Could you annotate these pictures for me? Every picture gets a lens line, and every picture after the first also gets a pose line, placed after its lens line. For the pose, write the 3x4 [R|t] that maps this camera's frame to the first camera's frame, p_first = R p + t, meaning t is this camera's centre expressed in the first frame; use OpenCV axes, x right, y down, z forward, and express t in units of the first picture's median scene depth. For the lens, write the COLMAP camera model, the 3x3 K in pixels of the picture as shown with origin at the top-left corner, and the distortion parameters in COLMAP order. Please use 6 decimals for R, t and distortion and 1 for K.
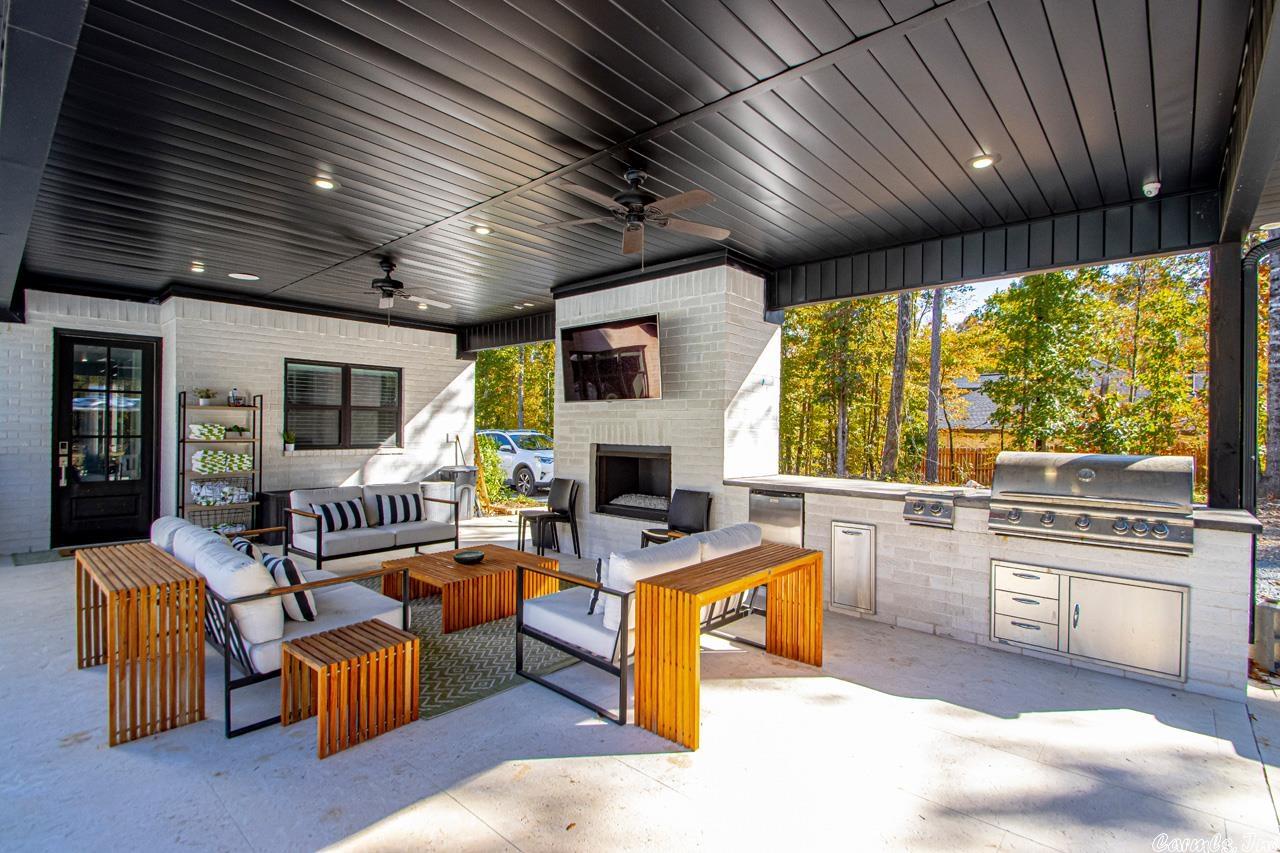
lens RADIAL K [[595.5, 0, 640.0], [0, 595.5, 426.5], [0, 0, 1]] dist [-0.004654, -0.000983]
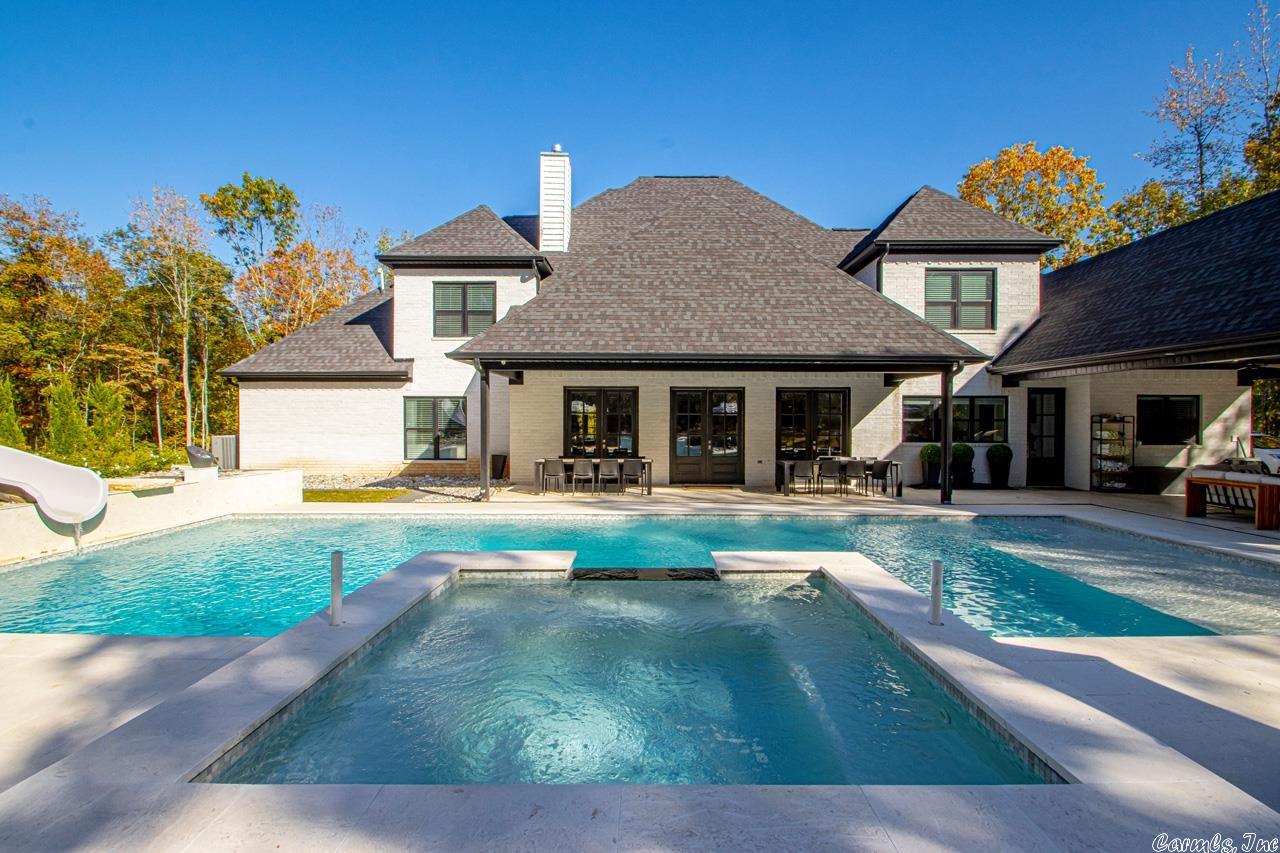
lens RADIAL K [[595.5, 0, 640.0], [0, 595.5, 426.5], [0, 0, 1]] dist [-0.004654, -0.000983]
pose [[0.662664, 0.005640, -0.748896, -0.280868], [-0.001667, 0.999980, 0.006056, -0.029467], [0.748915, -0.002764, 0.662660, -1.539864]]
